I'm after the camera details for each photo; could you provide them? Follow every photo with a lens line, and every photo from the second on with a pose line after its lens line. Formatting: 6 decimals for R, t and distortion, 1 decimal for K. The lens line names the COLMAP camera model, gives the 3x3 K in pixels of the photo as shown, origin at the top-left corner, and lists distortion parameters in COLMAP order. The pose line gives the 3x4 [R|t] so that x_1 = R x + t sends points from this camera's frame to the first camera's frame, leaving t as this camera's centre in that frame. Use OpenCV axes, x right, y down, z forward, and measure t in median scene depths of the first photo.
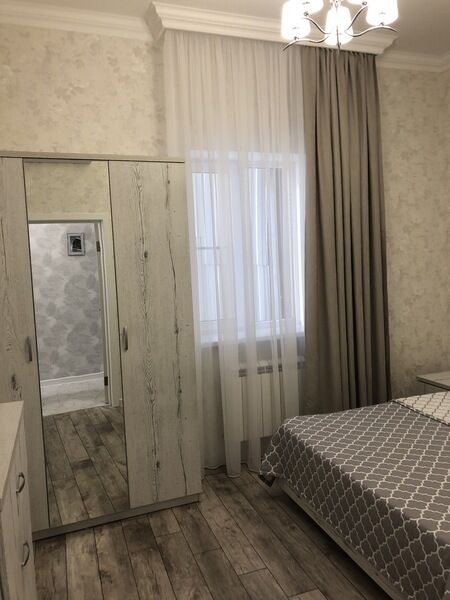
lens RADIAL K [[503.9, 0, 225.5], [0, 503.9, 298.8], [0, 0, 1]] dist [0.031277, -0.026193]
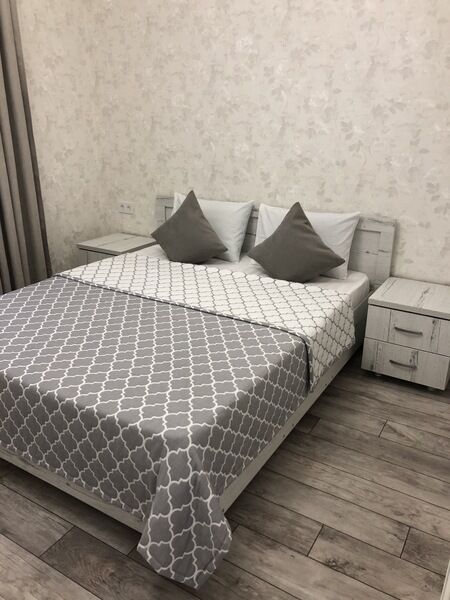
lens RADIAL K [[503.9, 0, 230.2], [0, 503.9, 289.3], [0, 0, 1]] dist [0.031277, -0.026193]
pose [[0.771114, -0.164719, 0.615021, 0.028299], [0.017628, 0.971109, 0.237986, 0.026250], [-0.636453, -0.172672, 0.751739, 0.163311]]
